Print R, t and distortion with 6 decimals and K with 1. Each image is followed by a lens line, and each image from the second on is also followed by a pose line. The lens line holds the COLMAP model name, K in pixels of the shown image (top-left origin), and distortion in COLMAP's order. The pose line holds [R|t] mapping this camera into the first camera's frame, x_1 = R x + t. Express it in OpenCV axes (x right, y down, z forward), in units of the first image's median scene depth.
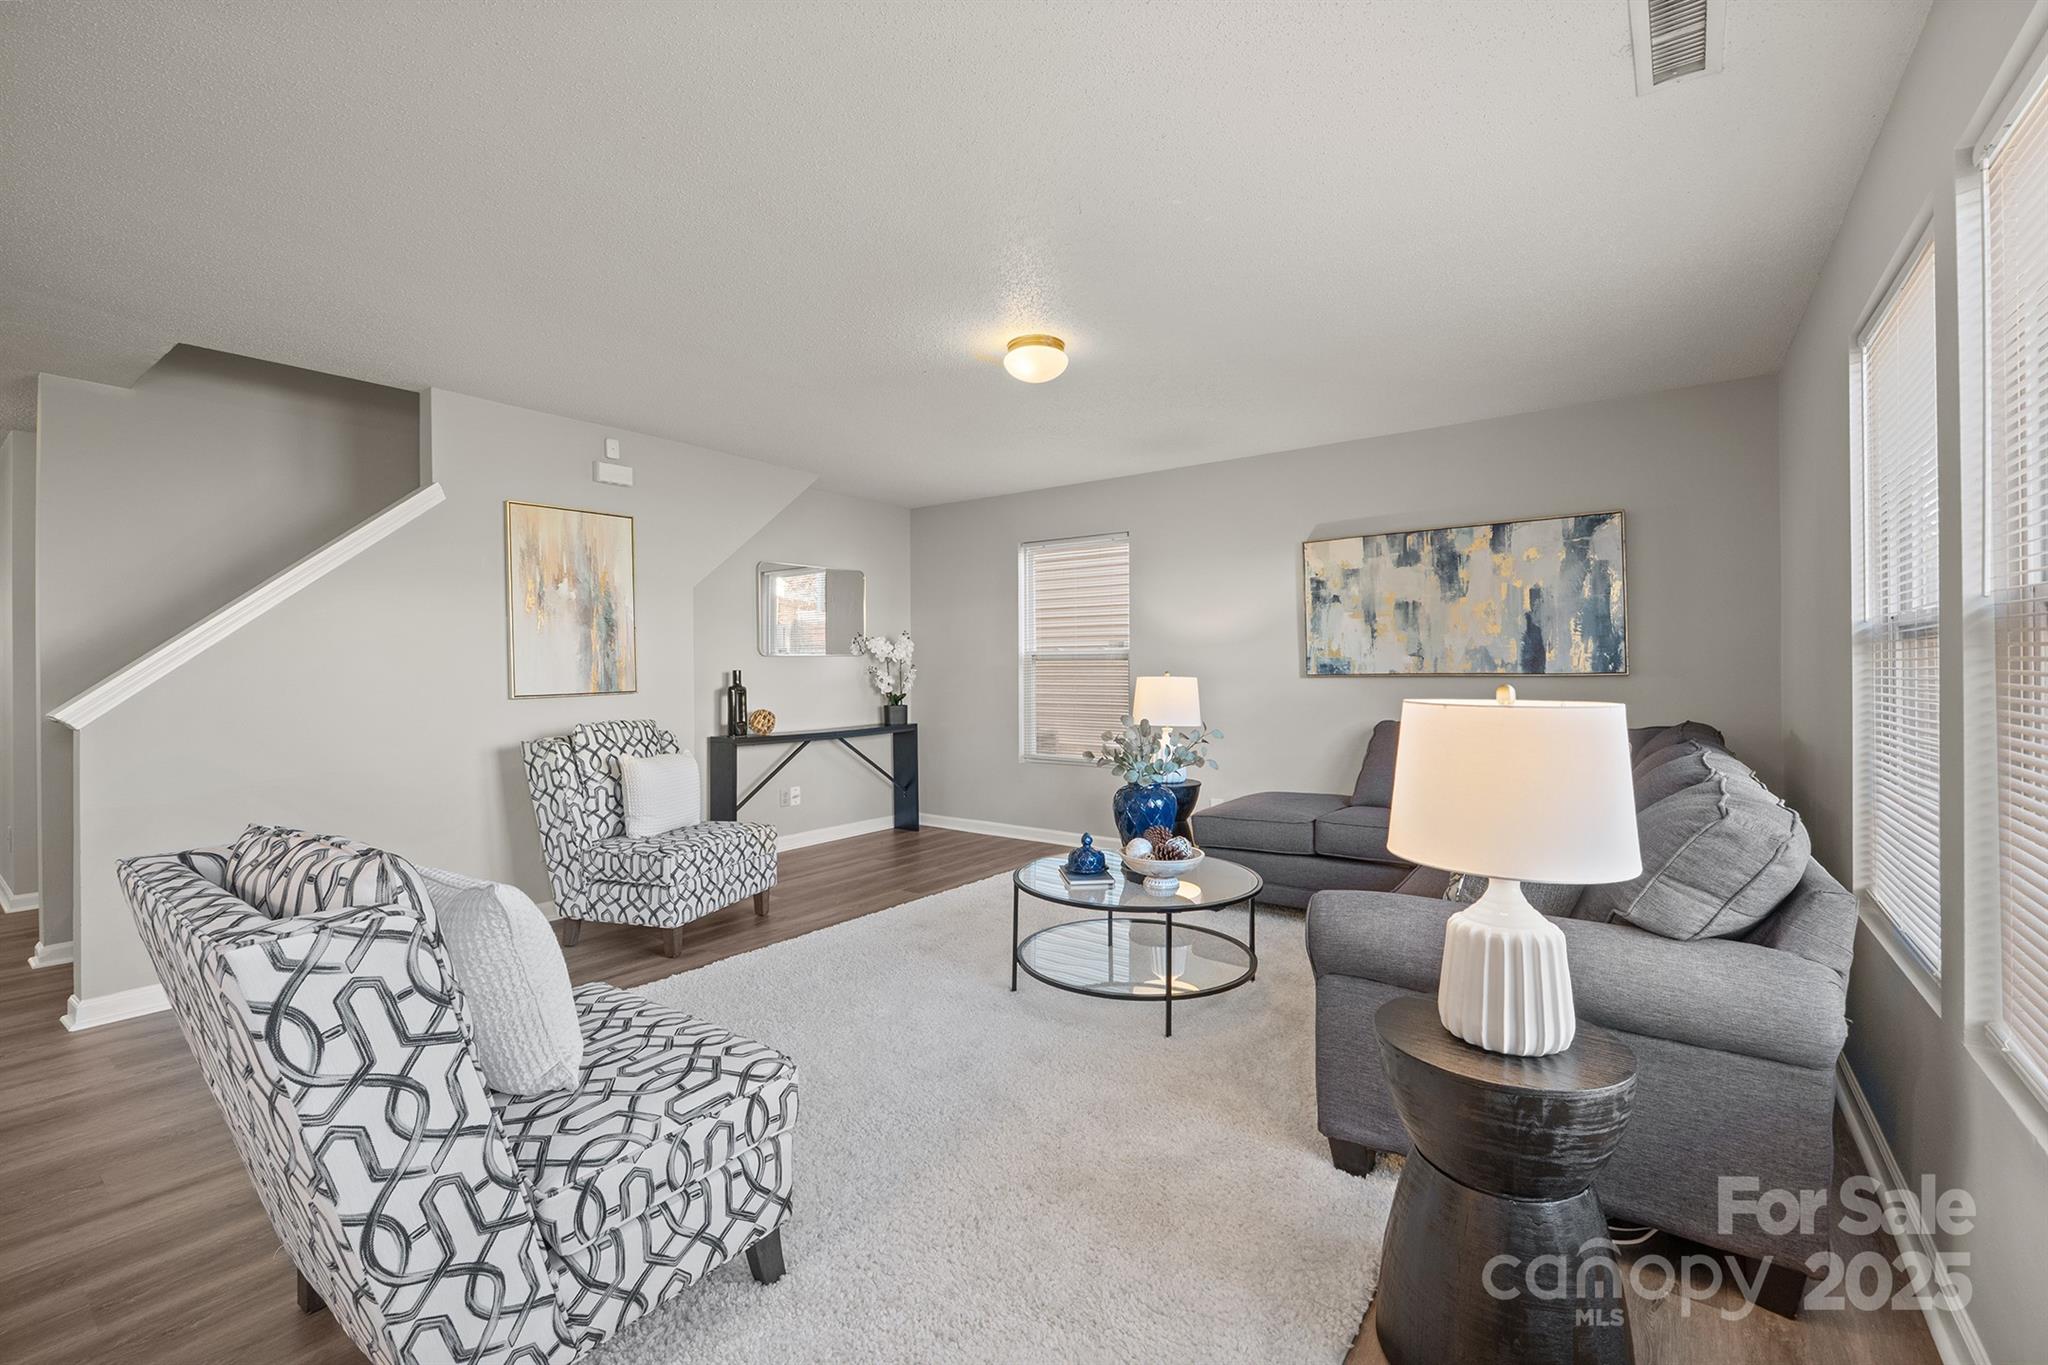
lens RADIAL K [[865.3, 0, 1026.4], [0, 865.3, 668.3], [0, 0, 1]] dist [-0.007166, -0.000070]
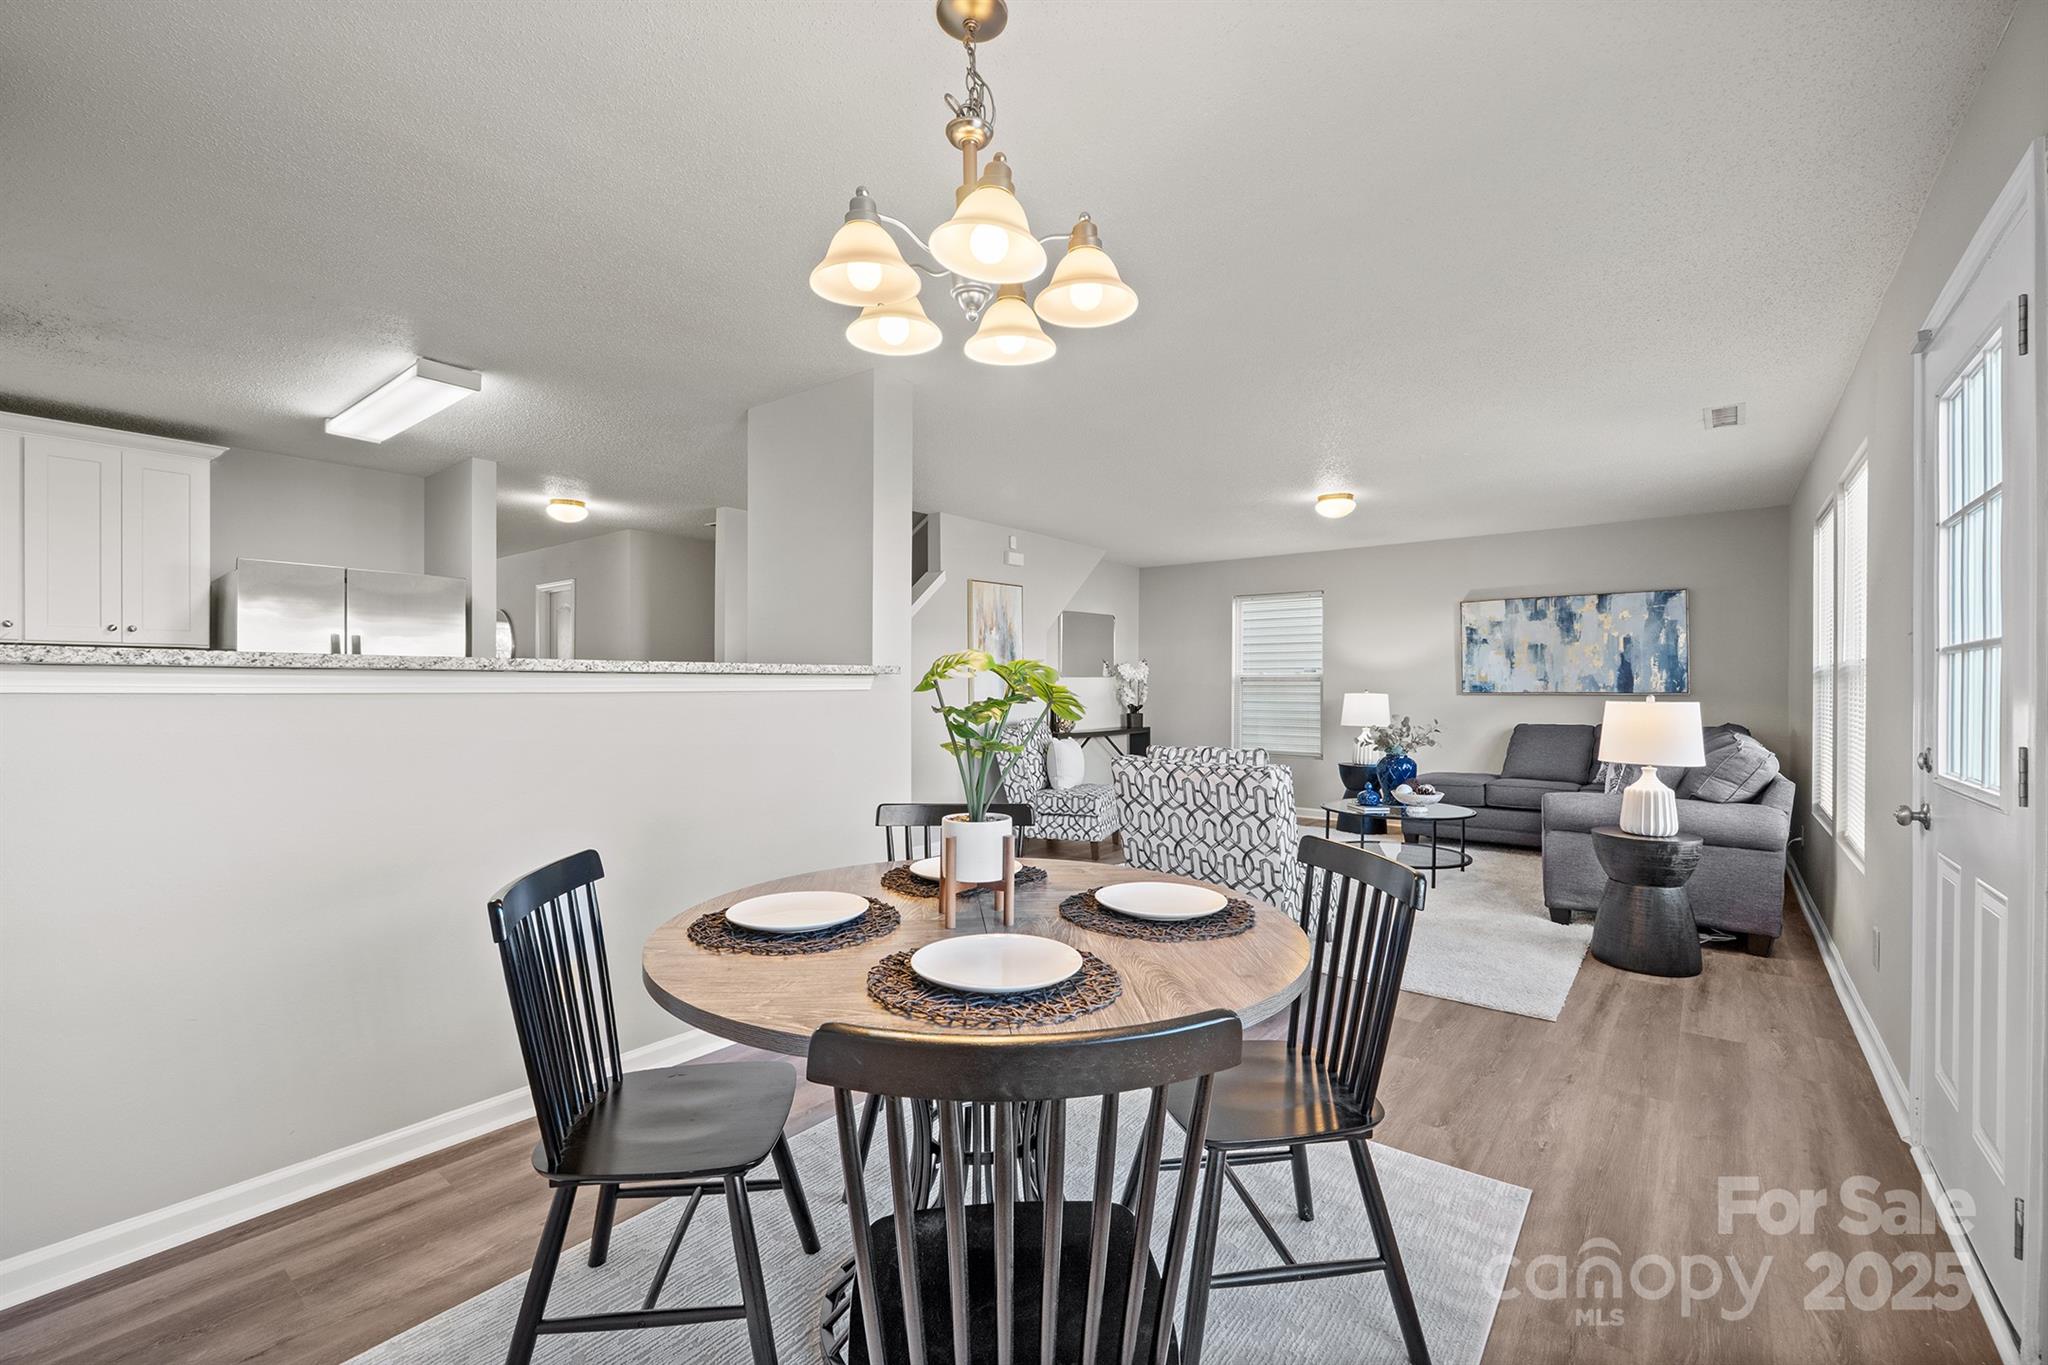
lens RADIAL K [[865.3, 0, 1020.9], [0, 865.3, 690.9], [0, 0, 1]] dist [-0.007166, -0.000070]
pose [[0.999210, 0.007553, -0.039023, -0.436477], [-0.007400, 0.999964, 0.004062, 0.004744], [0.039052, -0.003771, 0.999230, -0.586289]]
